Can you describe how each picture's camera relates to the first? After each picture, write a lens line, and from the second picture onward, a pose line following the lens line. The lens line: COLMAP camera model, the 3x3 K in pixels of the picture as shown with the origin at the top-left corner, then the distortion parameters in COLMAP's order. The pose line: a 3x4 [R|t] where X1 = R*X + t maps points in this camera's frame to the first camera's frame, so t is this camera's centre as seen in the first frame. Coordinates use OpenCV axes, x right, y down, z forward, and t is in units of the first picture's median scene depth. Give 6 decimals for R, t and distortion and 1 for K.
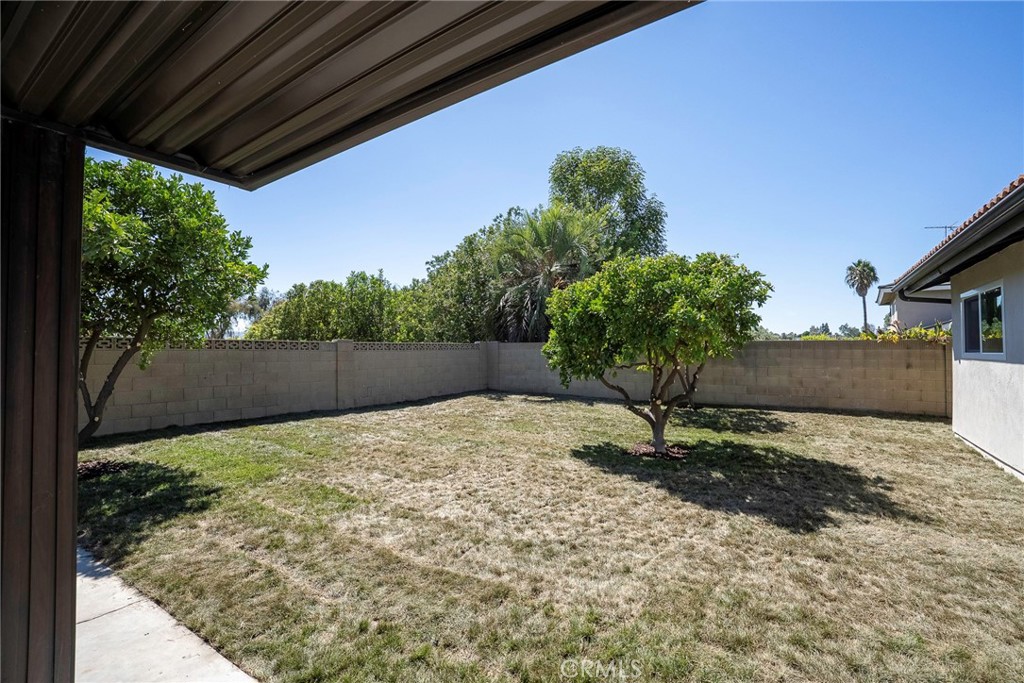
lens RADIAL K [[455.7, 0, 512.0], [0, 455.7, 341.5], [0, 0, 1]] dist [-0.139533, -0.000022]
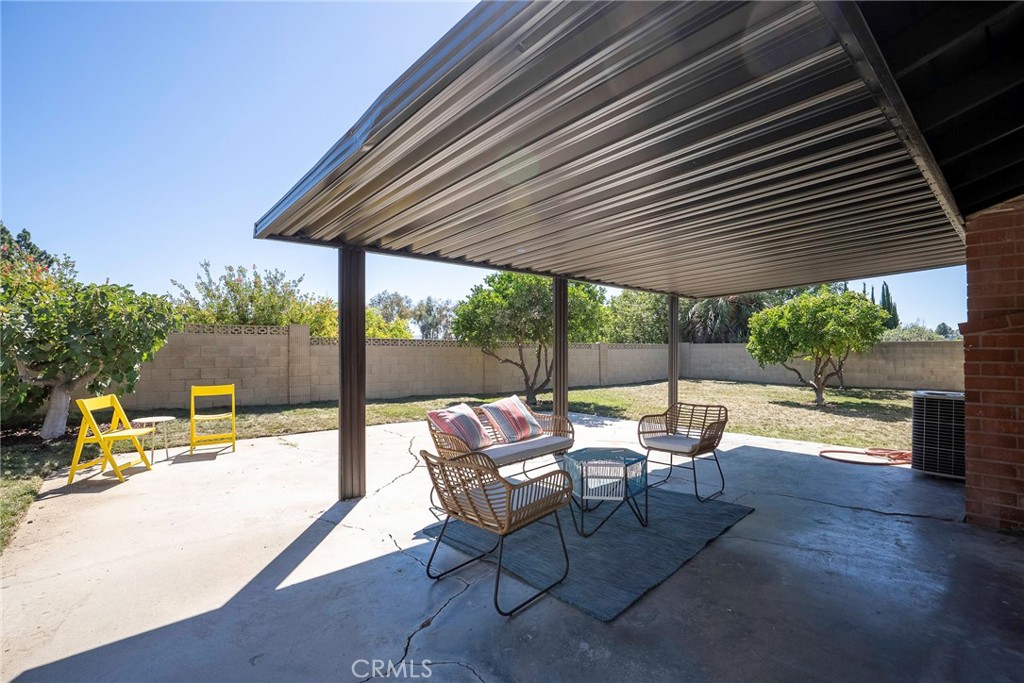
lens RADIAL K [[482.1, 0, 512.0], [0, 482.1, 341.5], [0, 0, 1]] dist [-0.062877, 0.000082]
pose [[0.969351, -0.006036, -0.245607, -0.356290], [0.005470, 0.999981, -0.002989, -0.005270], [0.245620, 0.001554, 0.969365, -0.993093]]
